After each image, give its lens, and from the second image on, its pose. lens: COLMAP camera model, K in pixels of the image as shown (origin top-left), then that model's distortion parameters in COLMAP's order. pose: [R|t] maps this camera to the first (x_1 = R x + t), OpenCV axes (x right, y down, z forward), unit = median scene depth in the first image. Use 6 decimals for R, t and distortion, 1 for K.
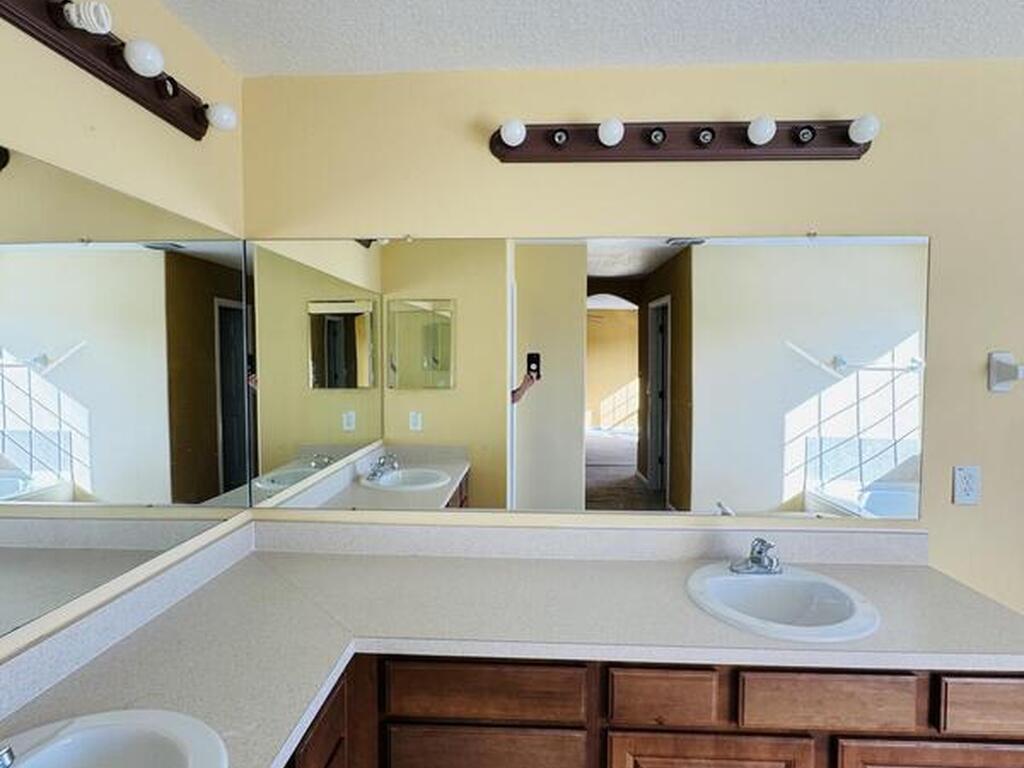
lens RADIAL K [[542.7, 0, 512.0], [0, 542.7, 384.0], [0, 0, 1]] dist [-0.009139, 0.000937]
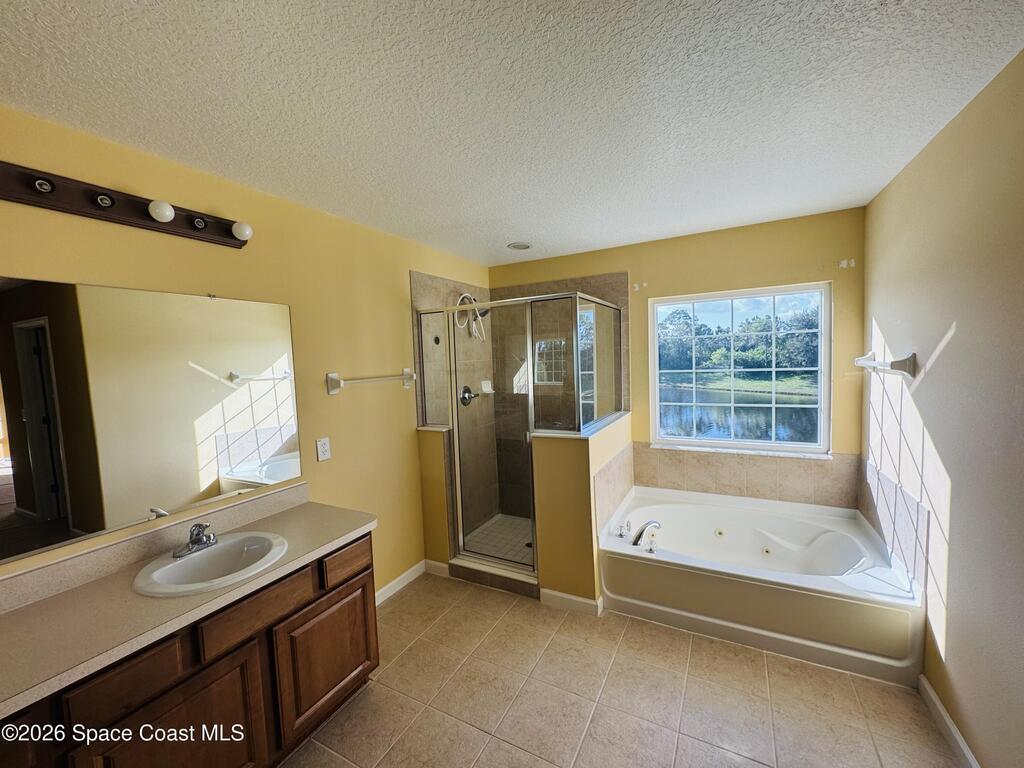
lens RADIAL K [[411.0, 0, 512.0], [0, 411.0, 384.0], [0, 0, 1]] dist [0.000000, -0.000472]
pose [[0.411582, -0.075625, 0.908229, -0.109595], [0.077800, 0.995829, 0.047663, -0.042751], [-0.908046, 0.051043, 0.415749, -0.132141]]
